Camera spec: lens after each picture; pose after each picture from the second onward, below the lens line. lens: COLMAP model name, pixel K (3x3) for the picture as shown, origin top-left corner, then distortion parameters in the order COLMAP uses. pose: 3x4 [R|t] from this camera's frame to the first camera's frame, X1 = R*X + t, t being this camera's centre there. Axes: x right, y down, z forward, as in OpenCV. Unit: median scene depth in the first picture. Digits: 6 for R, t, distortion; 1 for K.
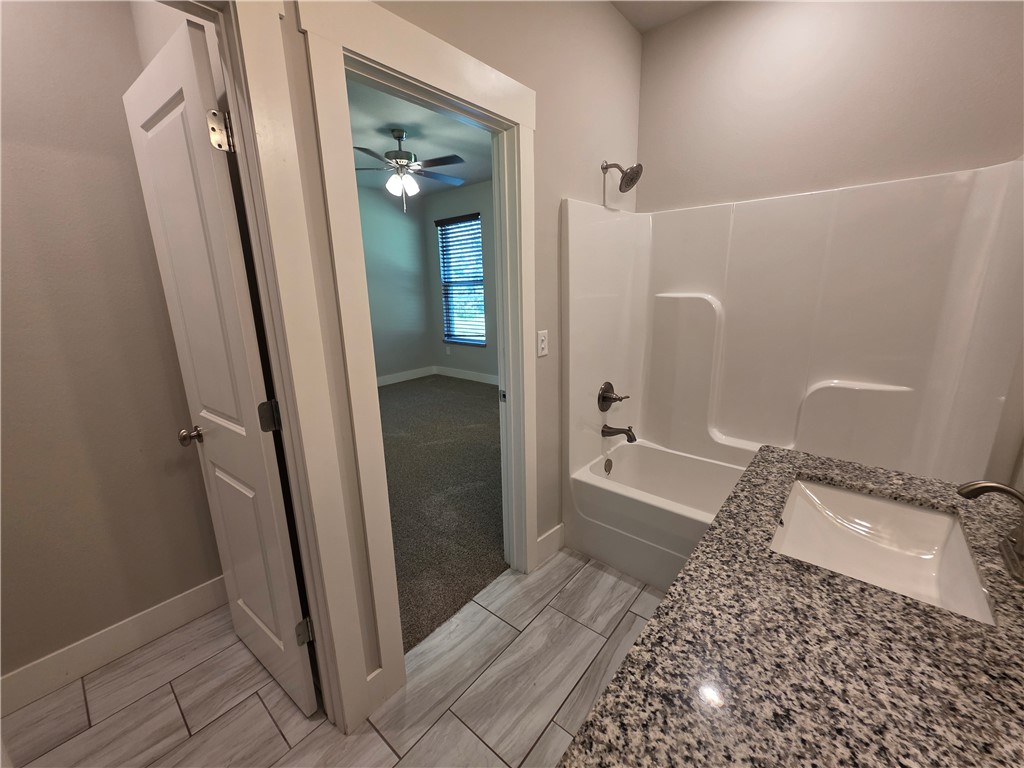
lens RADIAL K [[407.8, 0, 508.9], [0, 407.8, 381.8], [0, 0, 1]] dist [0.002447, 0.000203]
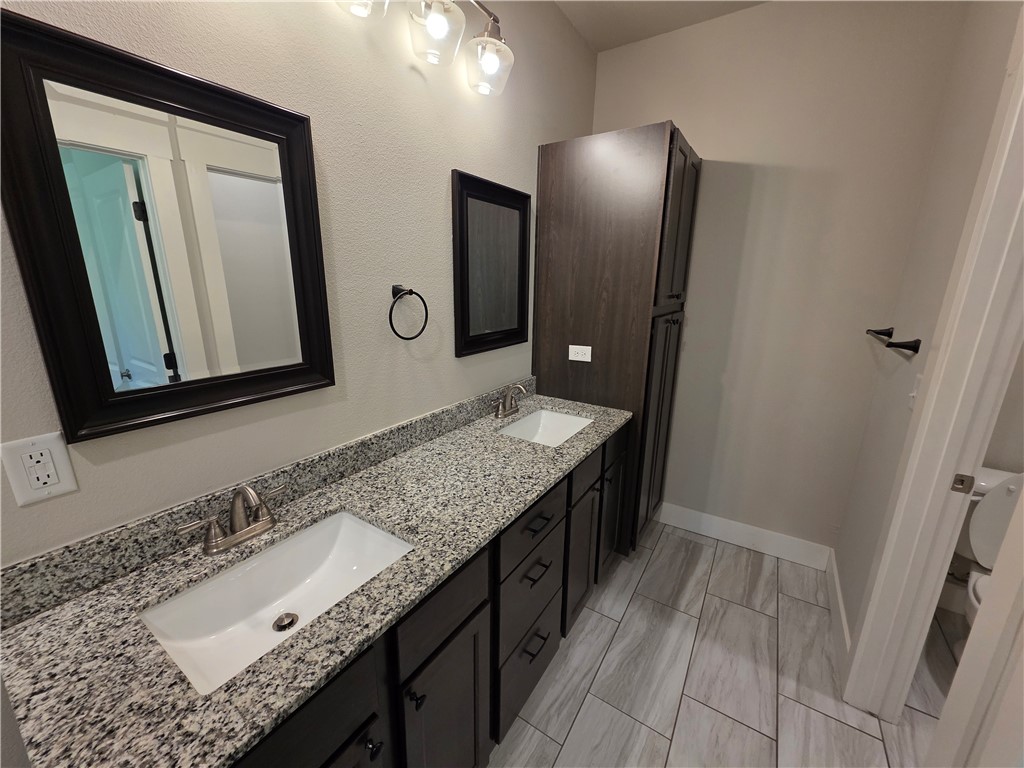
lens RADIAL K [[413.0, 0, 512.2], [0, 413.0, 388.8], [0, 0, 1]] dist [-0.000827, -0.000079]
pose [[-0.989983, 0.055930, -0.129635, 0.576294], [-0.011684, 0.882583, 0.470012, -0.613905], [0.140702, 0.466819, -0.873088, 2.126192]]
